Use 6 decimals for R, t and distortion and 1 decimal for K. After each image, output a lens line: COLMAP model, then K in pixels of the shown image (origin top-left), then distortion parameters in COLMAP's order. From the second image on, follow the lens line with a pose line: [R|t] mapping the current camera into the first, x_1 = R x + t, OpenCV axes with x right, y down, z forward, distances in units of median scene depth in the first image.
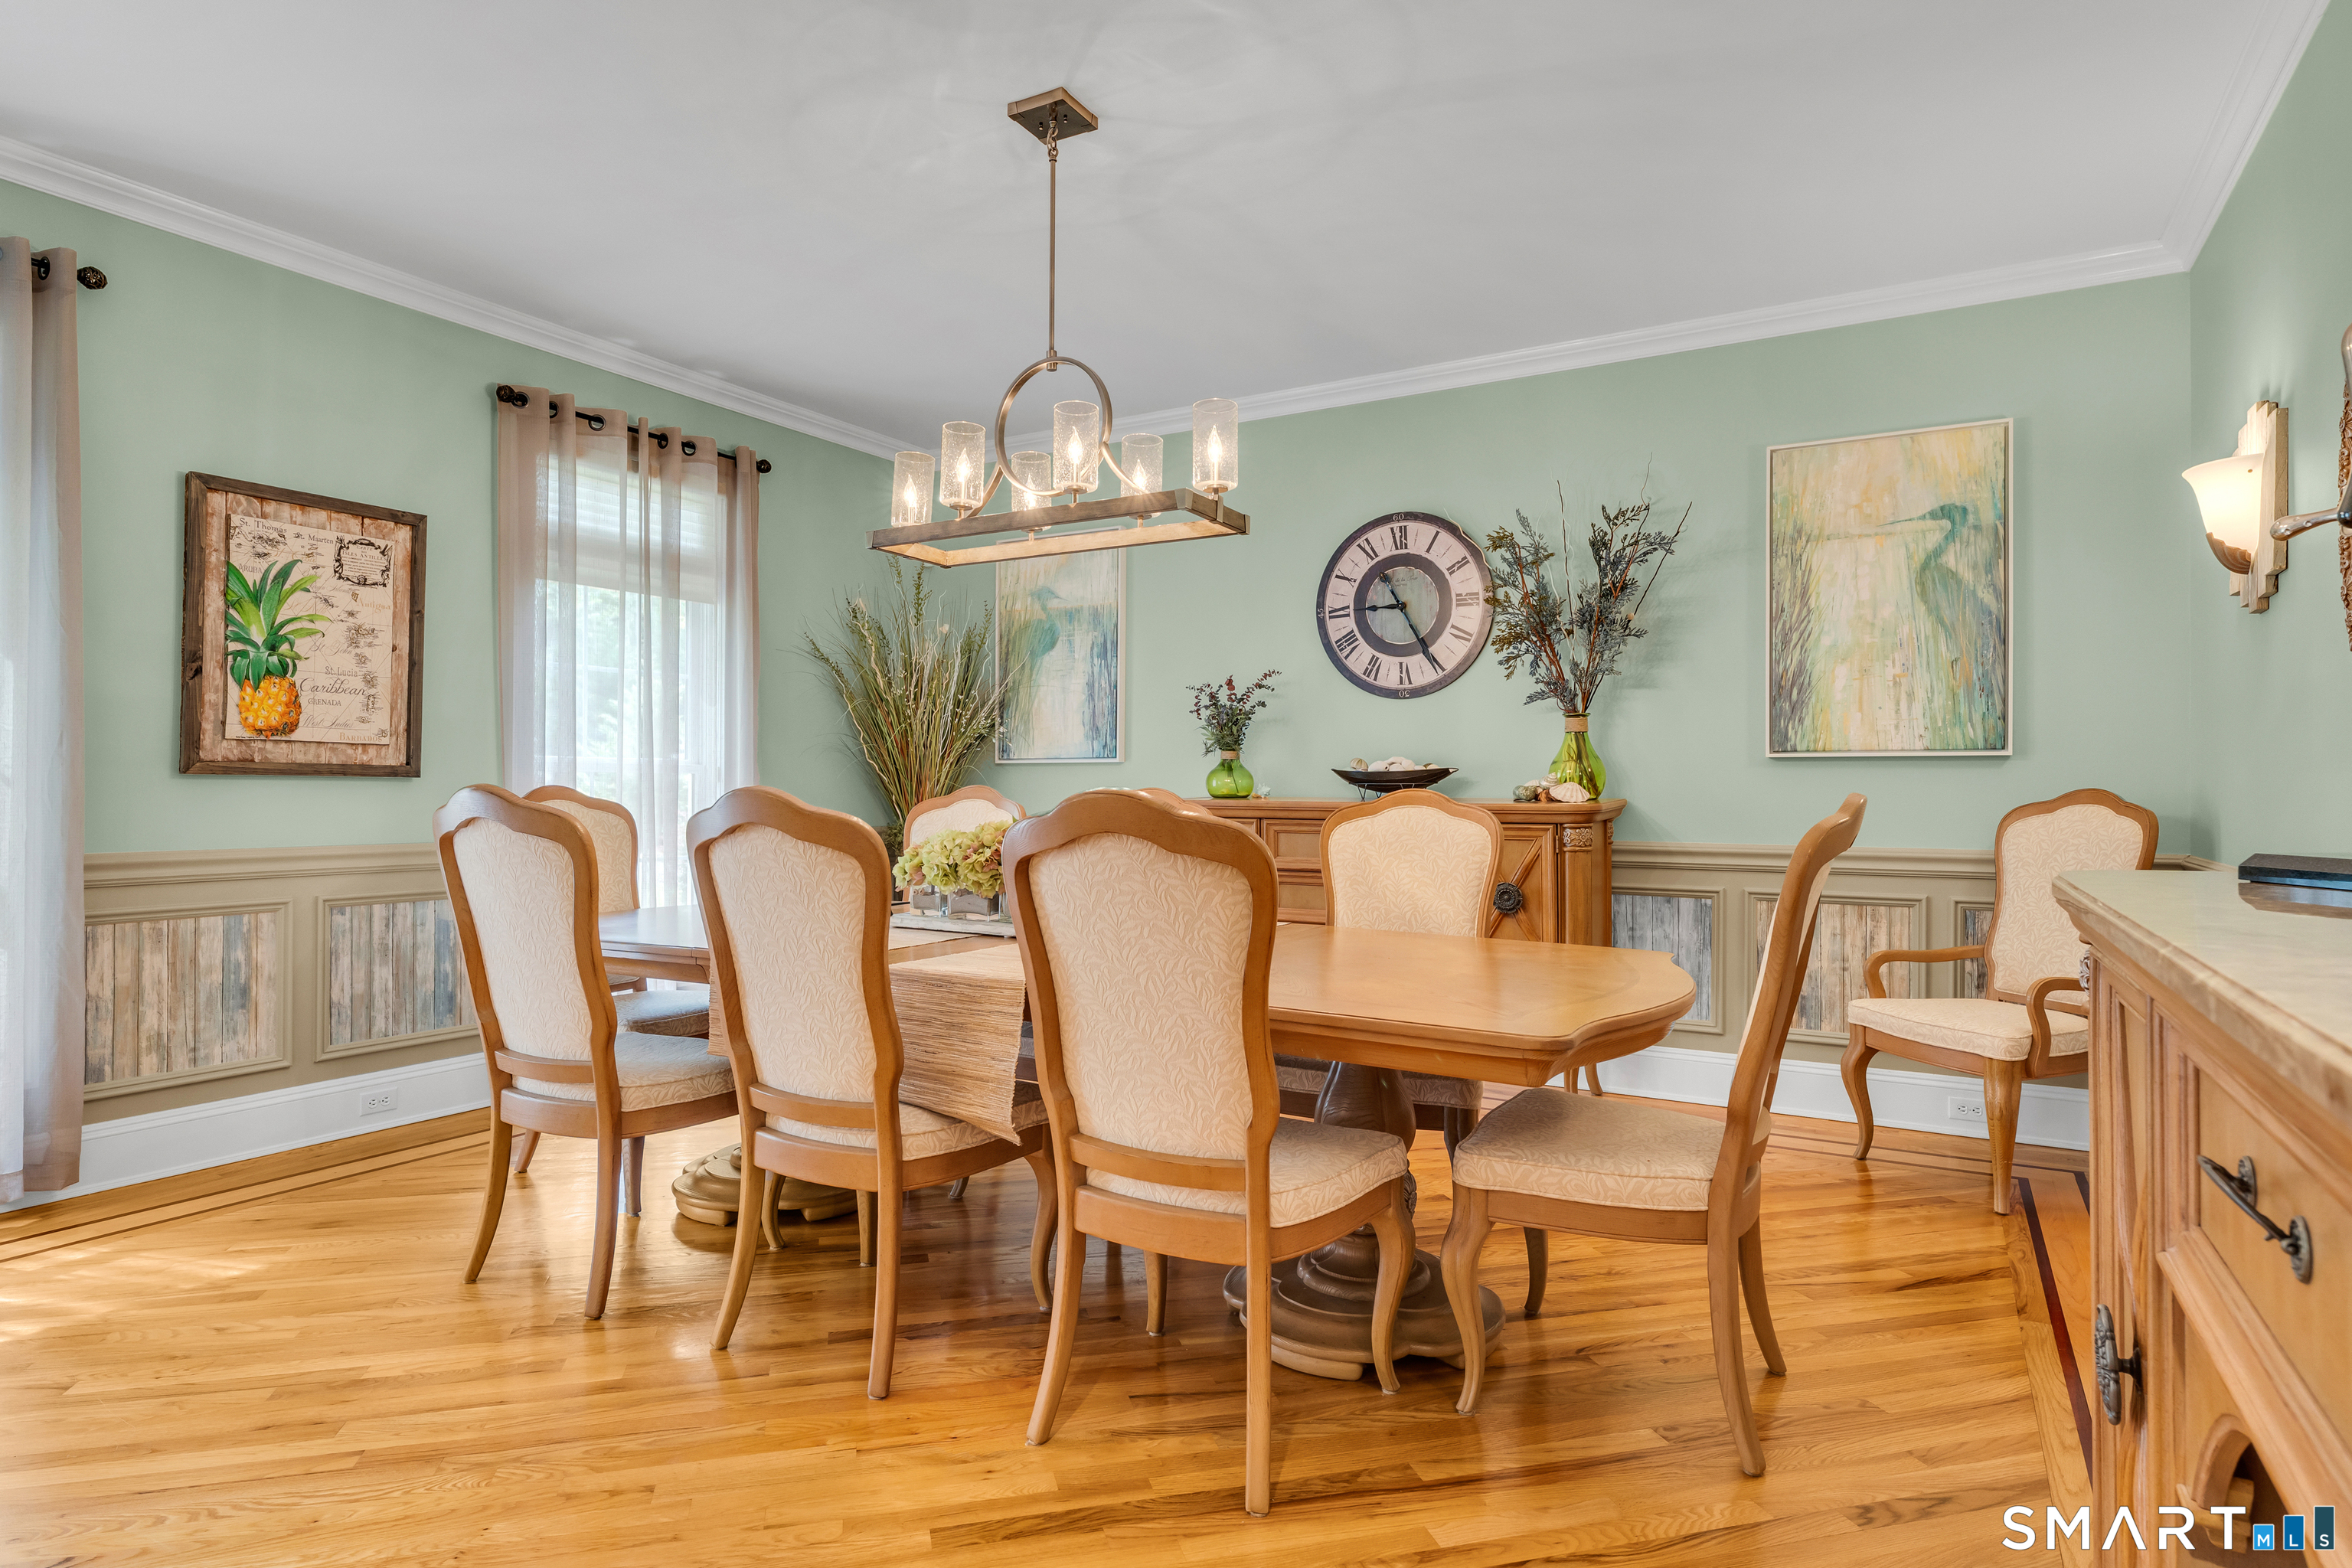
lens RADIAL K [[1273.1, 0, 1172.4], [0, 1273.1, 781.3], [0, 0, 1]] dist [0.001561, 0.000127]
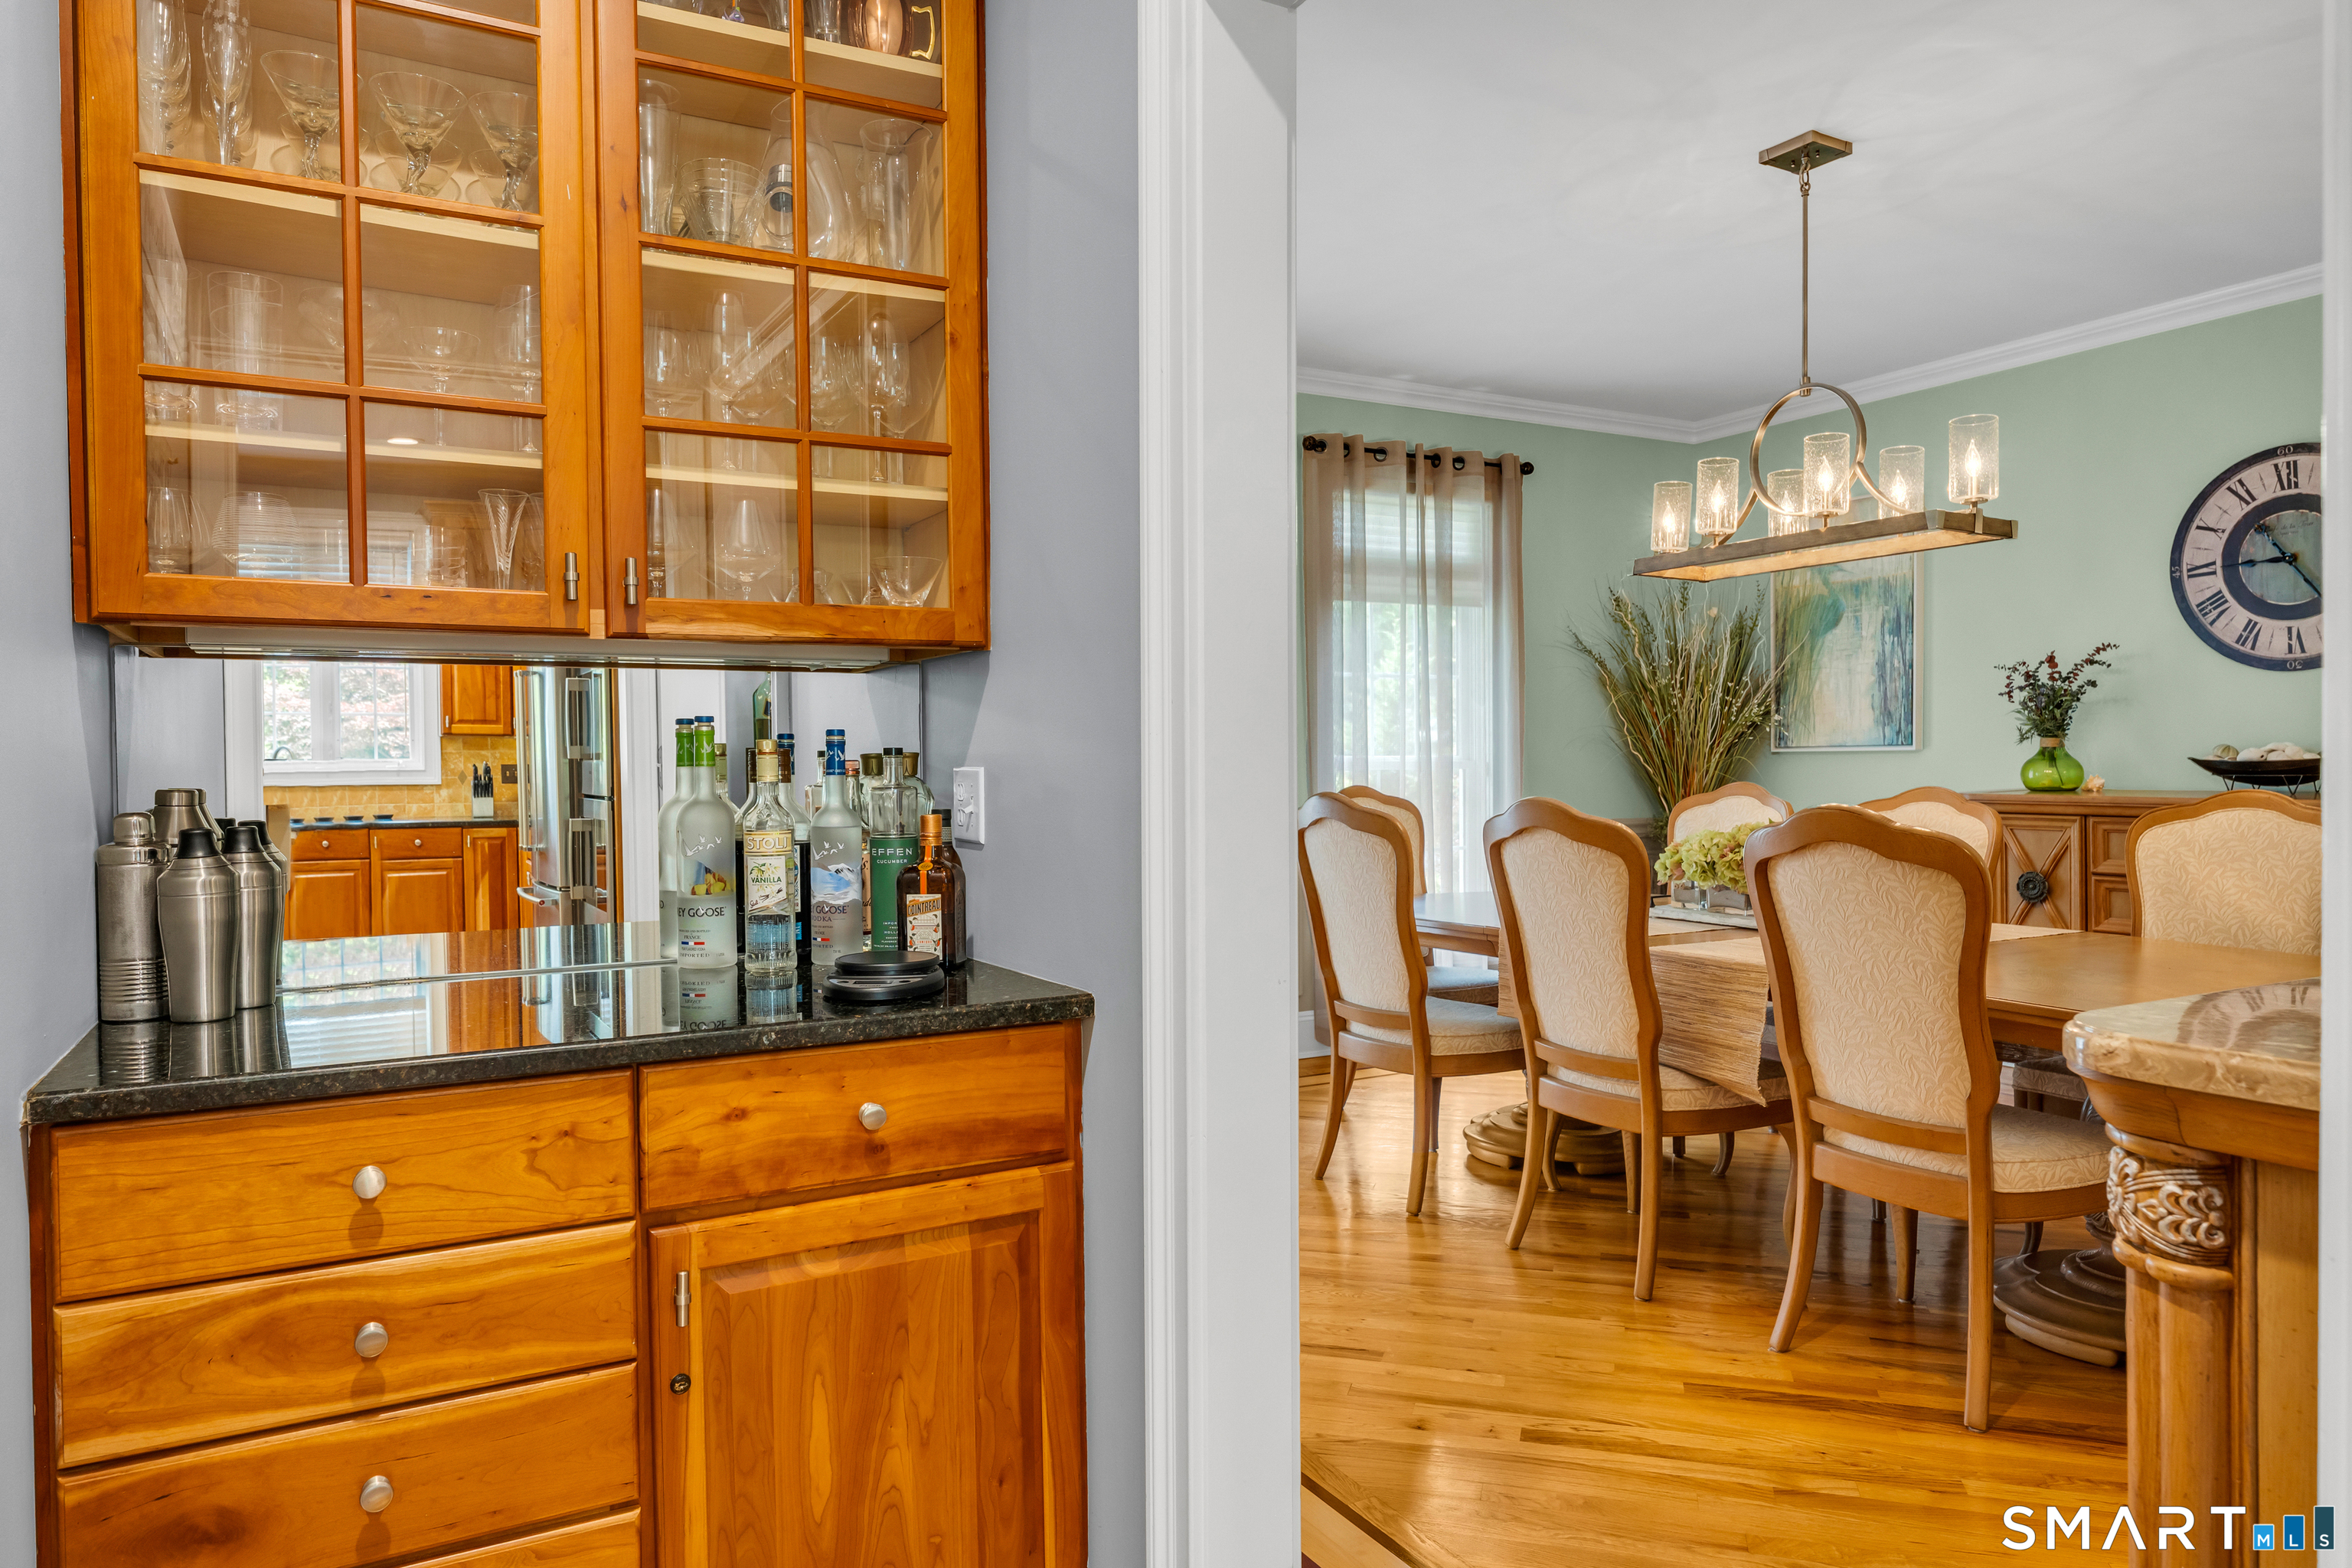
lens RADIAL K [[1493.2, 0, 1176.0], [0, 1493.2, 784.0], [0, 0, 1]] dist [-0.001296, 0.001845]
pose [[0.861326, -0.002736, -0.508045, 0.083563], [0.012807, 0.999785, 0.016329, -0.028412], [0.507891, -0.020571, 0.861176, -0.334894]]
